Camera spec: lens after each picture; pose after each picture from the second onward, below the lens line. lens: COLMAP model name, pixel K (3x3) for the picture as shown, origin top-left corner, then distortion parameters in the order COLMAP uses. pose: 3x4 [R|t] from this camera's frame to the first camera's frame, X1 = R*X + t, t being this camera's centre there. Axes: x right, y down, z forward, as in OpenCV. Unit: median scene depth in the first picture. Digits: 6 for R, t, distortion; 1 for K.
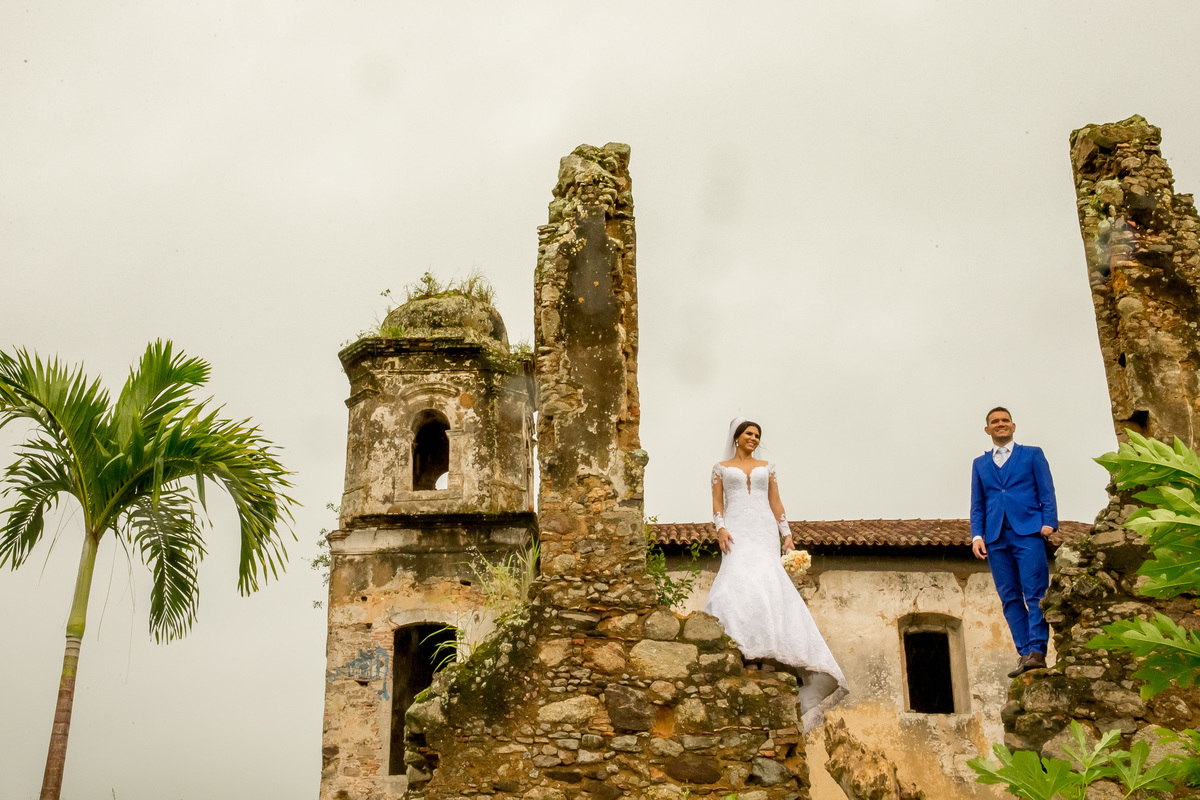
lens RADIAL K [[1477.2, 0, 481.9], [0, 1477.2, 328.9], [0, 0, 1]] dist [-0.004085, 0.124271]
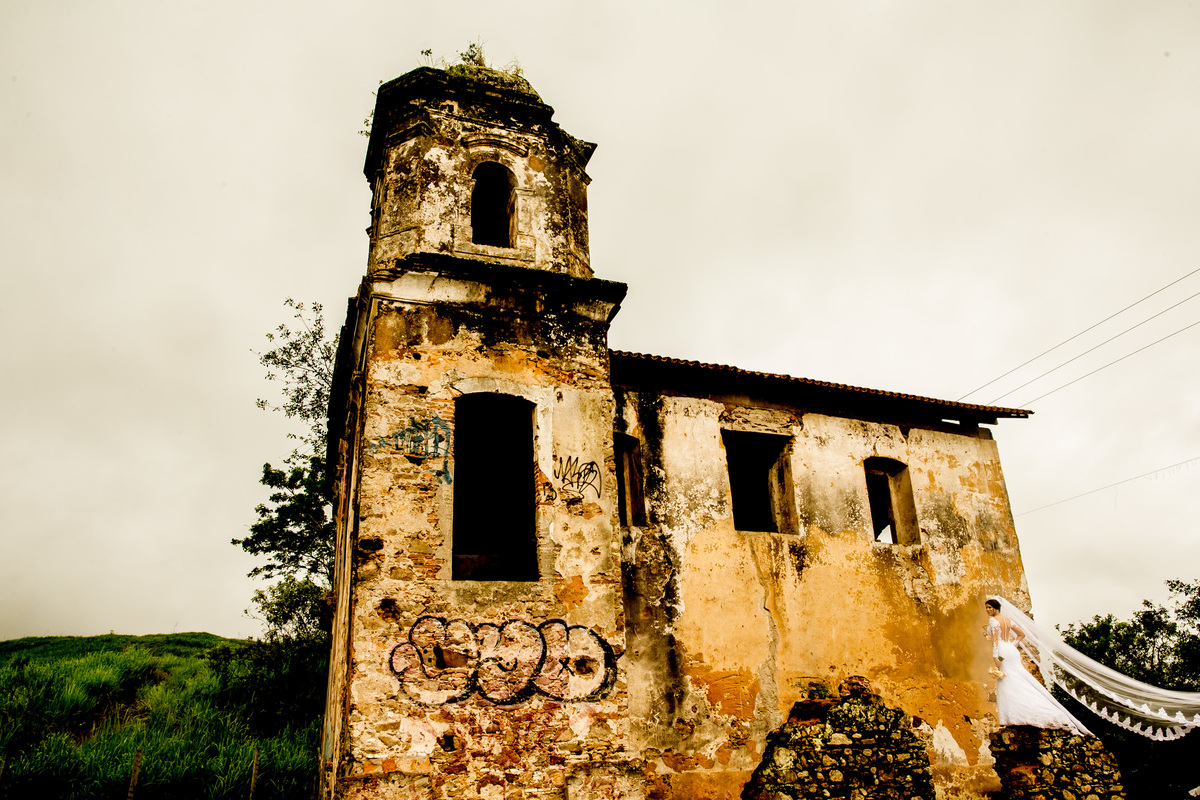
lens RADIAL K [[816.3, 0, 600.0], [0, 816.3, 400.0], [0, 0, 1]] dist [-0.110872, 0.086516]
pose [[0.893884, 0.128353, 0.429530, -0.167037], [-0.142426, 0.989805, 0.000623, 0.184802], [-0.425071, -0.061733, 0.903052, 0.557088]]
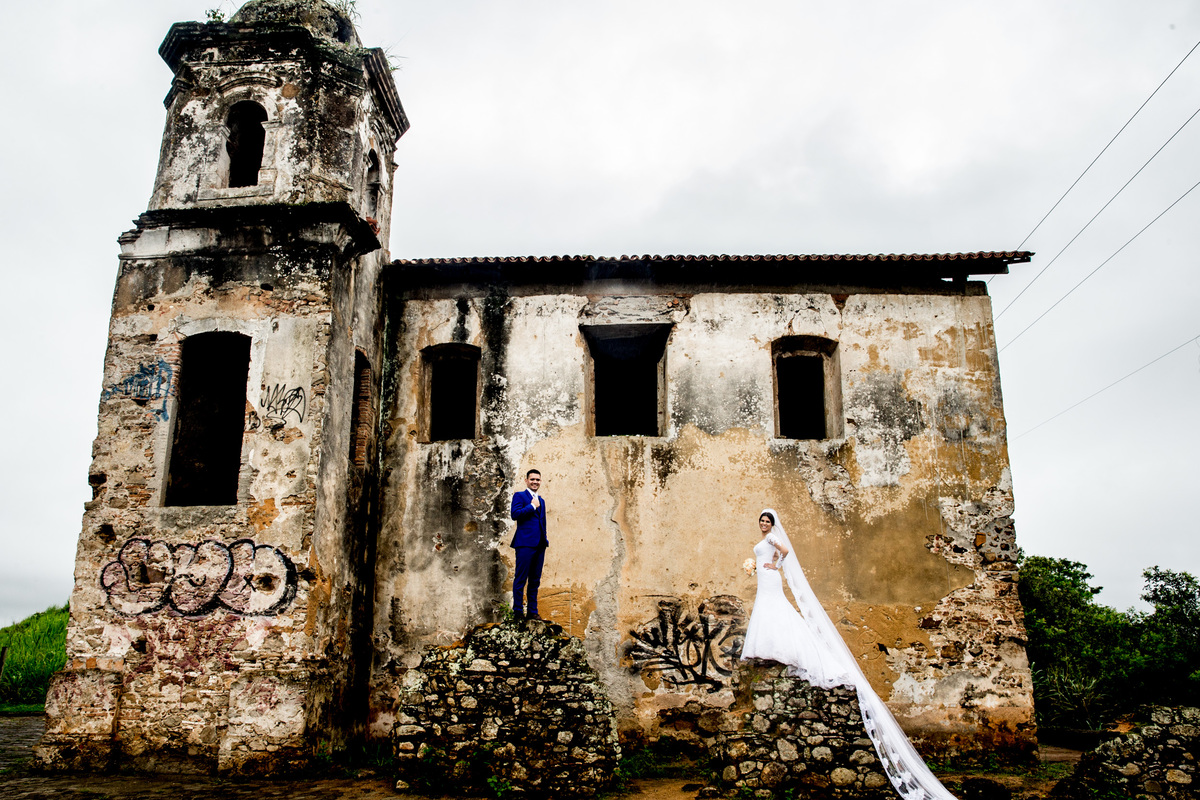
lens RADIAL K [[875.1, 0, 563.8], [0, 875.1, 395.0], [0, 0, 1]] dist [-0.119054, 0.106634]
pose [[0.999013, -0.002595, 0.044347, 0.131132], [-0.004292, 0.987984, 0.154495, 0.150057], [-0.044215, -0.154533, 0.986998, 0.478345]]
